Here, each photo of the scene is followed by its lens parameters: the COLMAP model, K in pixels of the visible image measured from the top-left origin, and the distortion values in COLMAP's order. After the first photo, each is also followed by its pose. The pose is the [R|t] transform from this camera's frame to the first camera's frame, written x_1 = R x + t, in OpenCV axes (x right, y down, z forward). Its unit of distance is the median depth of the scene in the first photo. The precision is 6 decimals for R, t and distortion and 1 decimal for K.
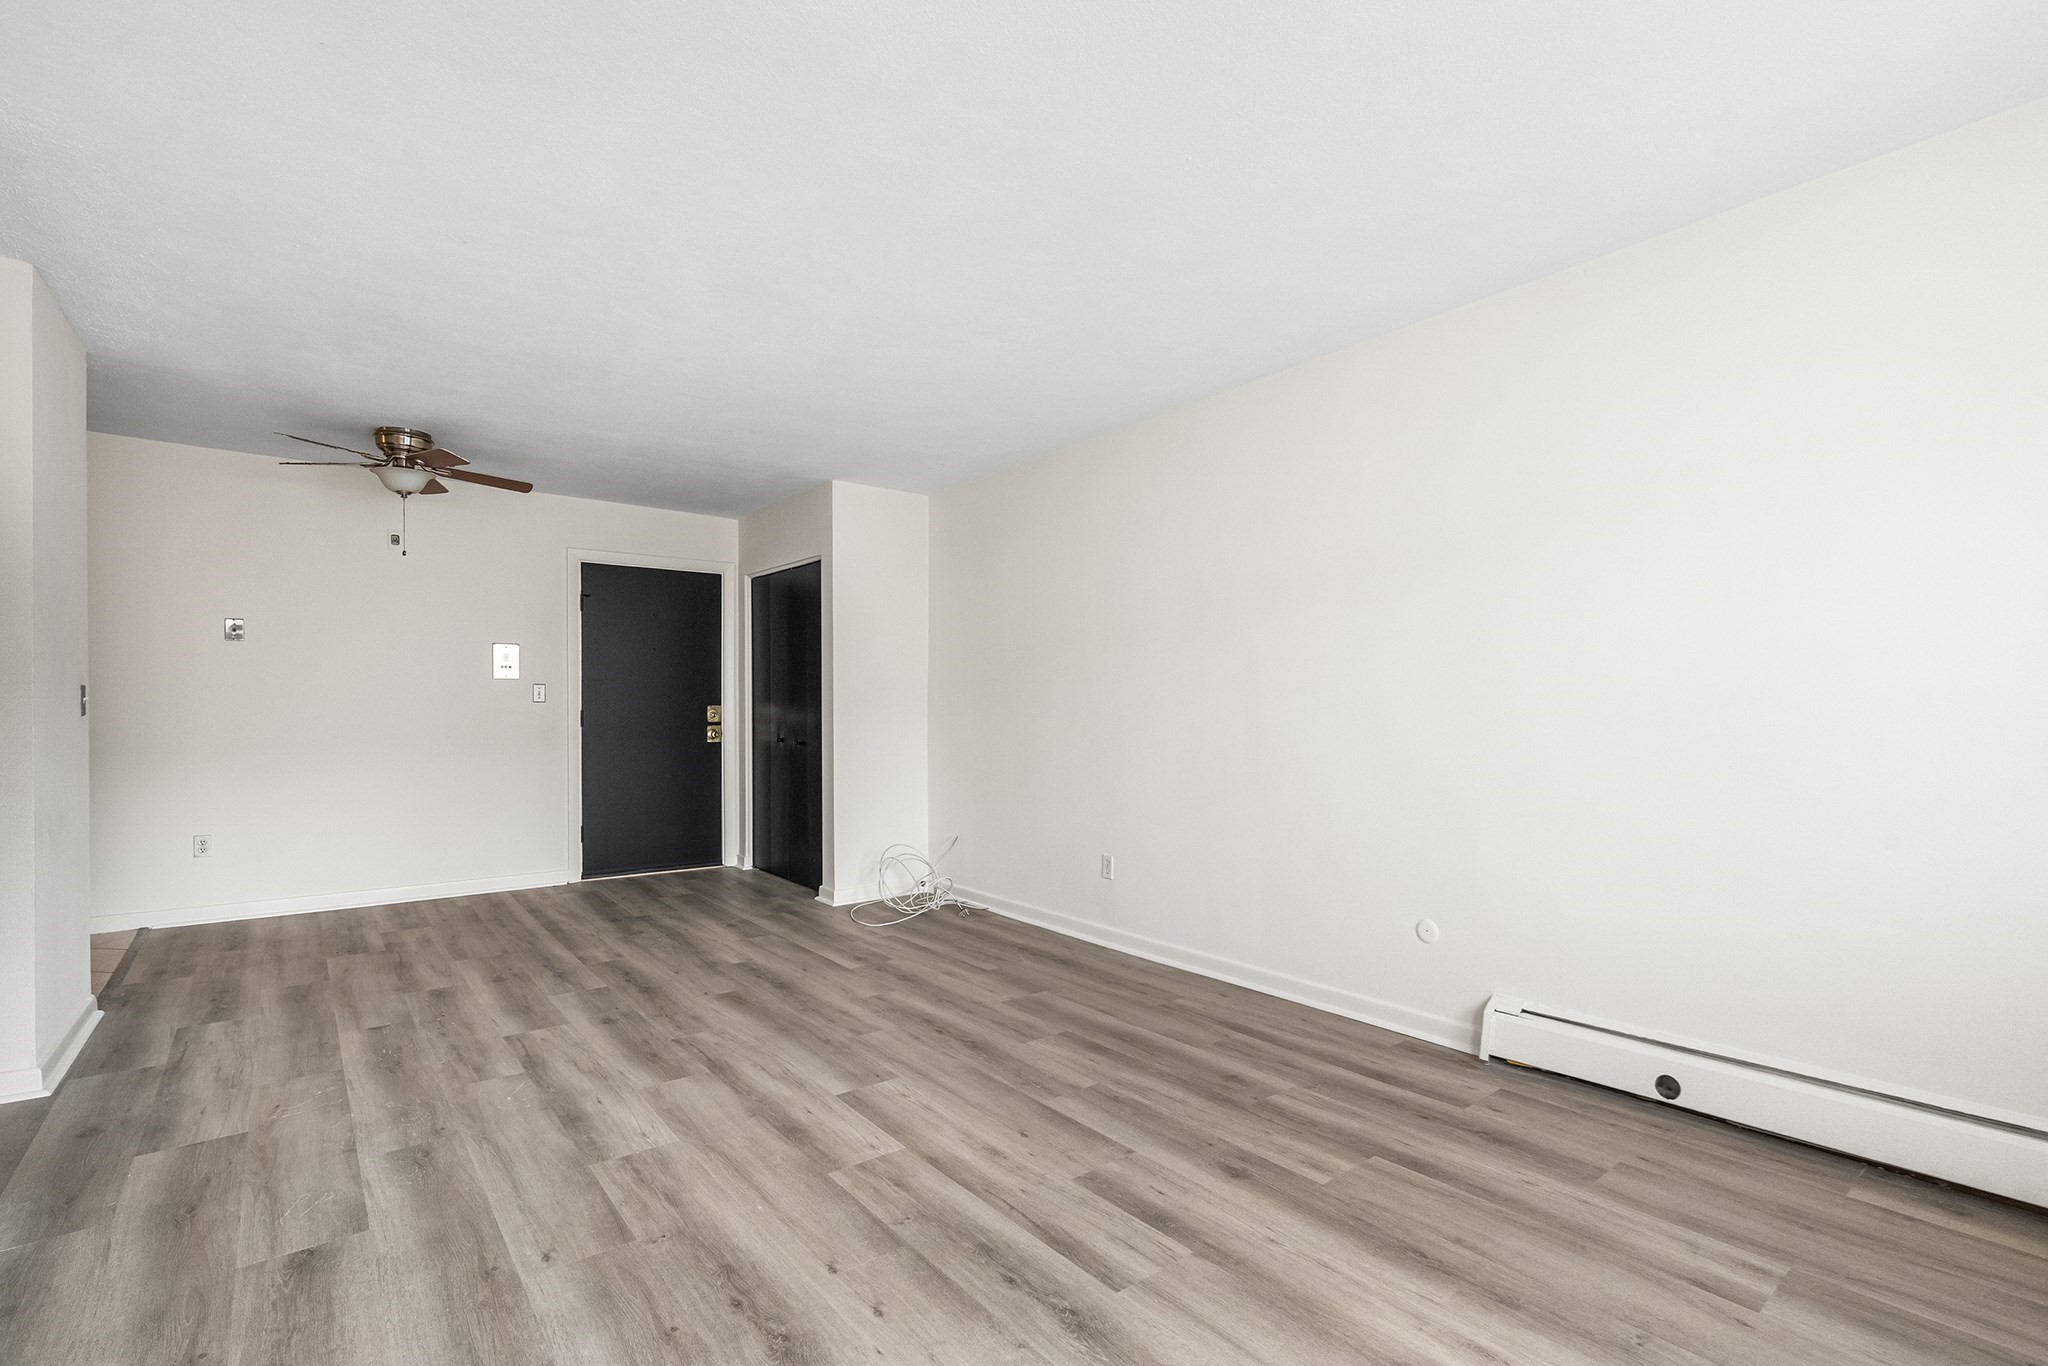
lens RADIAL K [[914.9, 0, 1028.1], [0, 914.9, 692.2], [0, 0, 1]] dist [-0.011210, 0.004118]
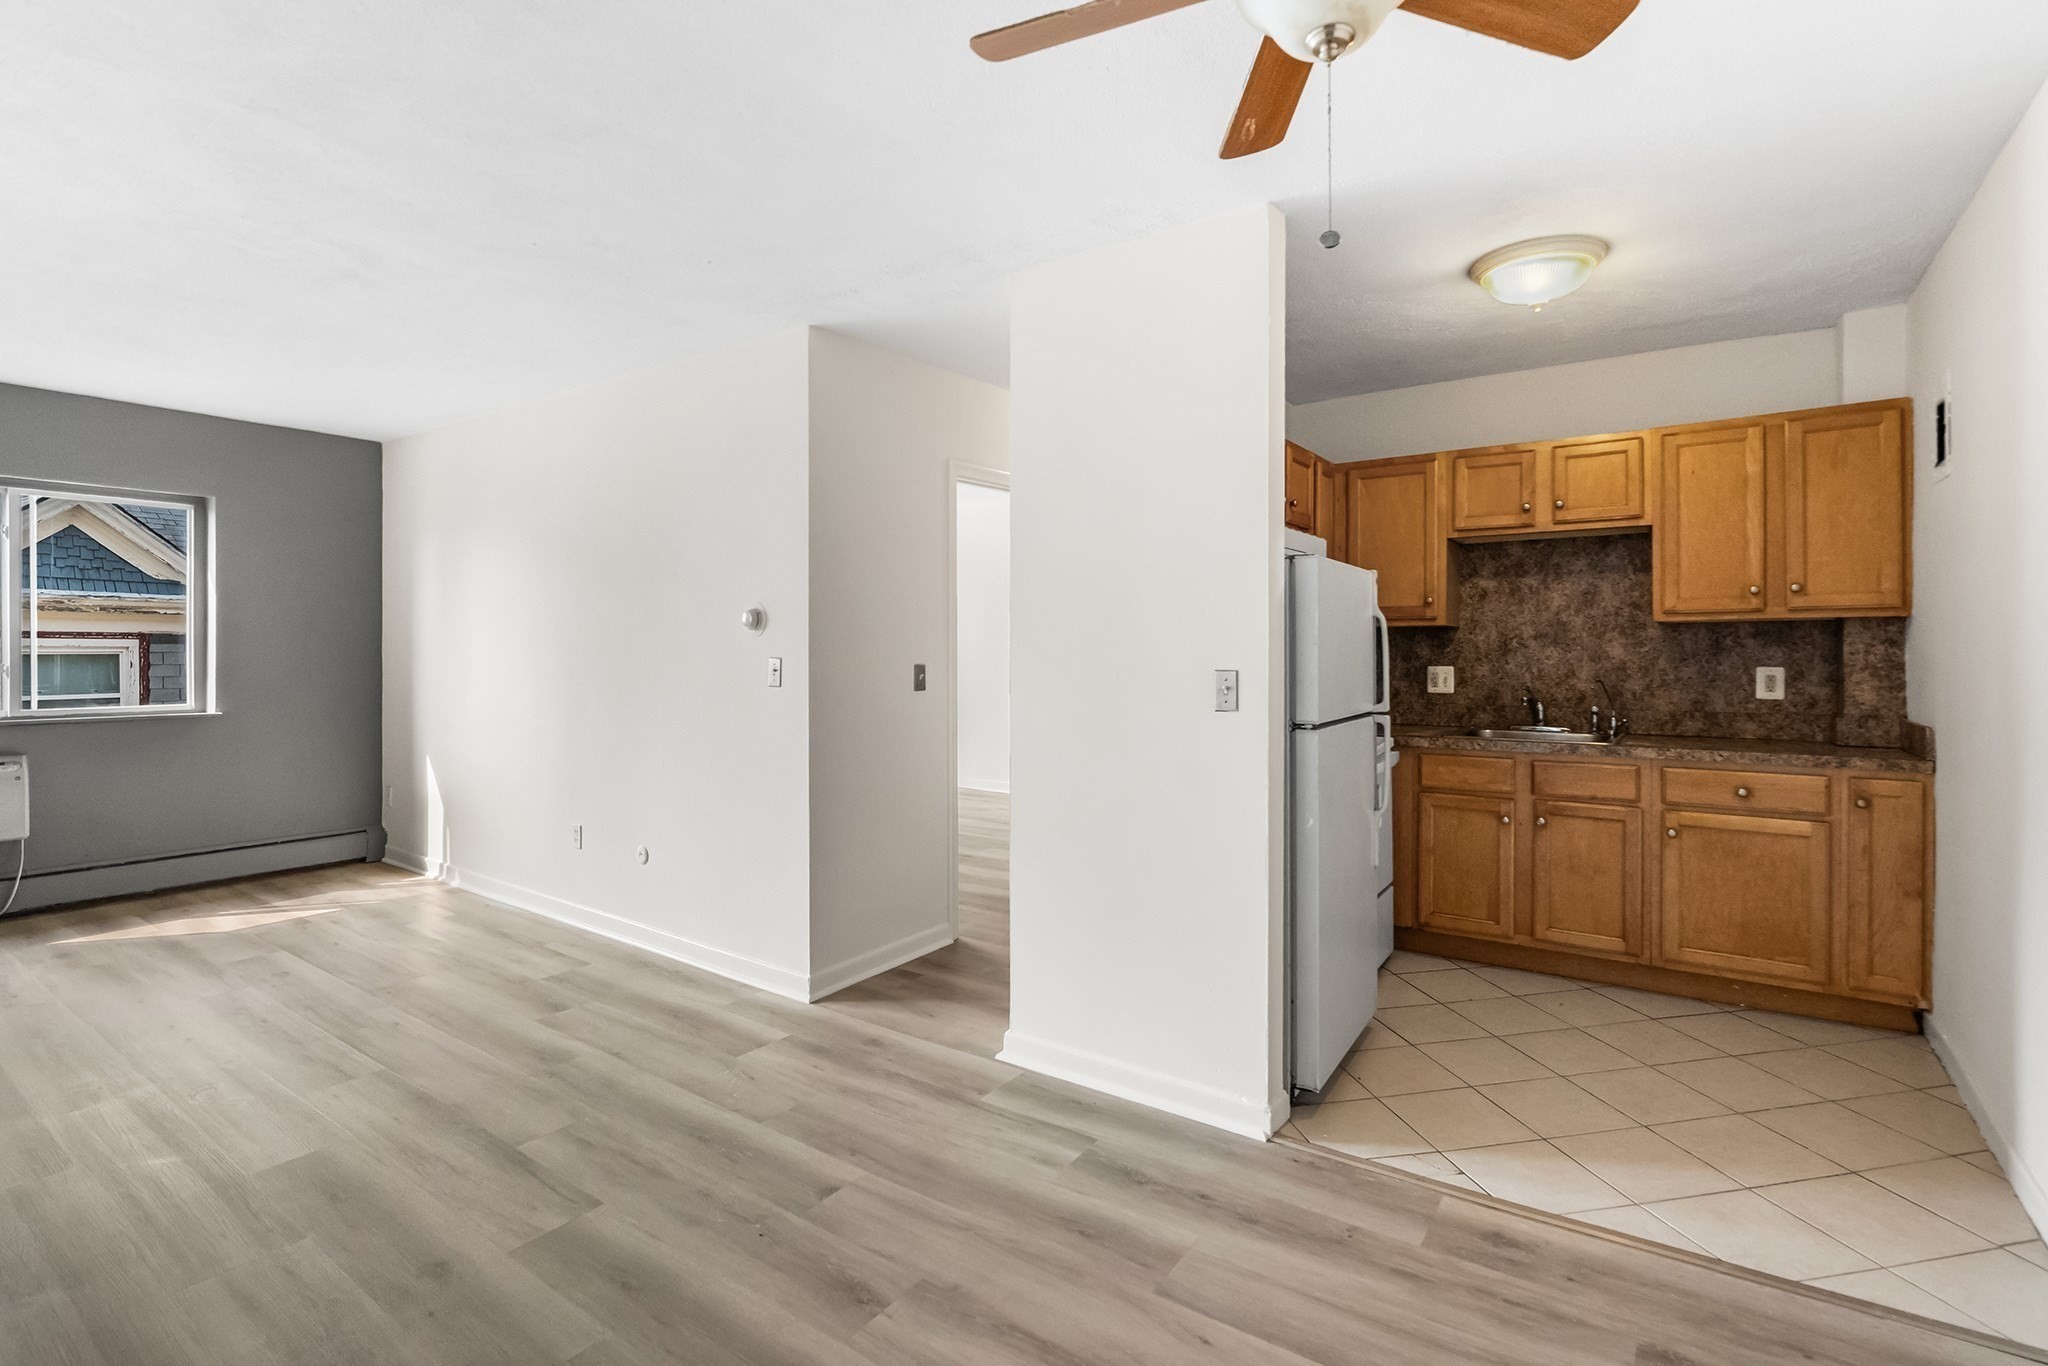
lens RADIAL K [[914.9, 0, 1020.2], [0, 914.9, 657.7], [0, 0, 1]] dist [-0.011210, 0.004118]
pose [[-0.956973, 0.001609, -0.290173, -0.759219], [0.000467, 0.999992, 0.004004, -0.027639], [0.290177, 0.003696, -0.956966, 1.939706]]
